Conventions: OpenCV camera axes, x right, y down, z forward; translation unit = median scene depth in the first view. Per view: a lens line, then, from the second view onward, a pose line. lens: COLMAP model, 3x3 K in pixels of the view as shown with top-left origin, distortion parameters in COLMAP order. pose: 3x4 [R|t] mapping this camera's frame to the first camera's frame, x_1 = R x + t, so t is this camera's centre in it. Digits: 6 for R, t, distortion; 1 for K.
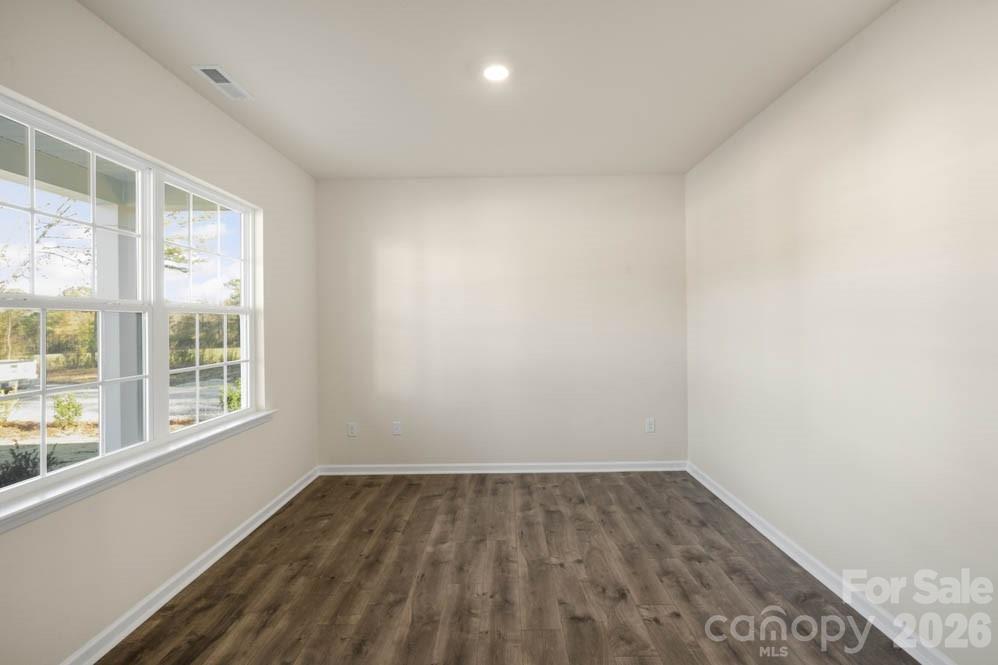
lens RADIAL K [[458.2, 0, 499.0], [0, 458.2, 332.5], [0, 0, 1]] dist [0.003285, 0.000452]
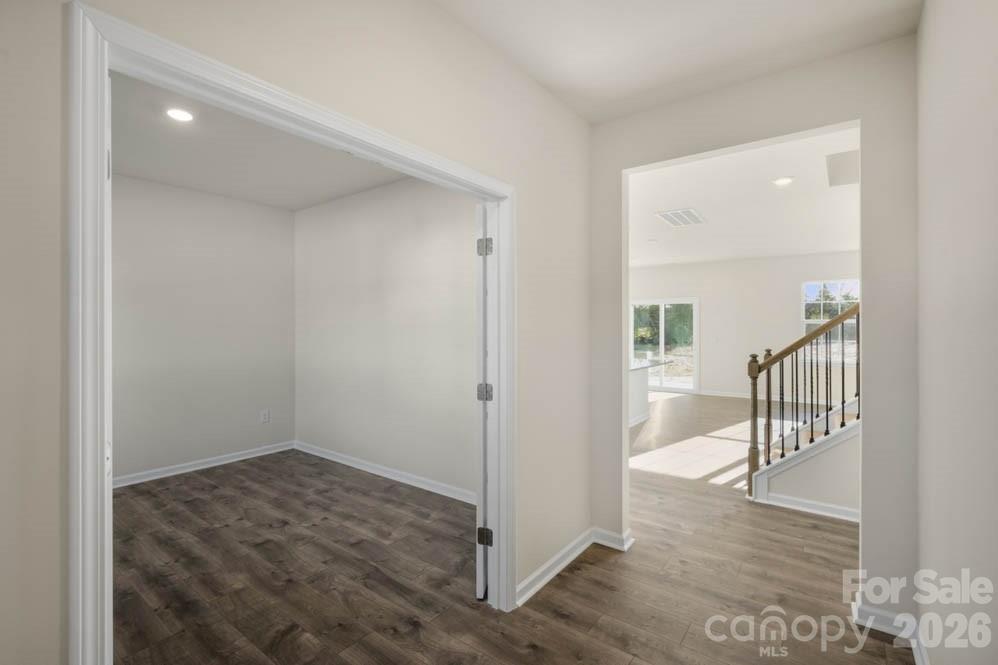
lens RADIAL K [[458.2, 0, 499.0], [0, 458.2, 332.5], [0, 0, 1]] dist [0.003285, 0.000452]
pose [[0.604836, 0.004376, 0.796338, -0.370339], [0.009384, 0.999876, -0.012622, 0.005996], [-0.796295, 0.015107, 0.604720, -0.313851]]
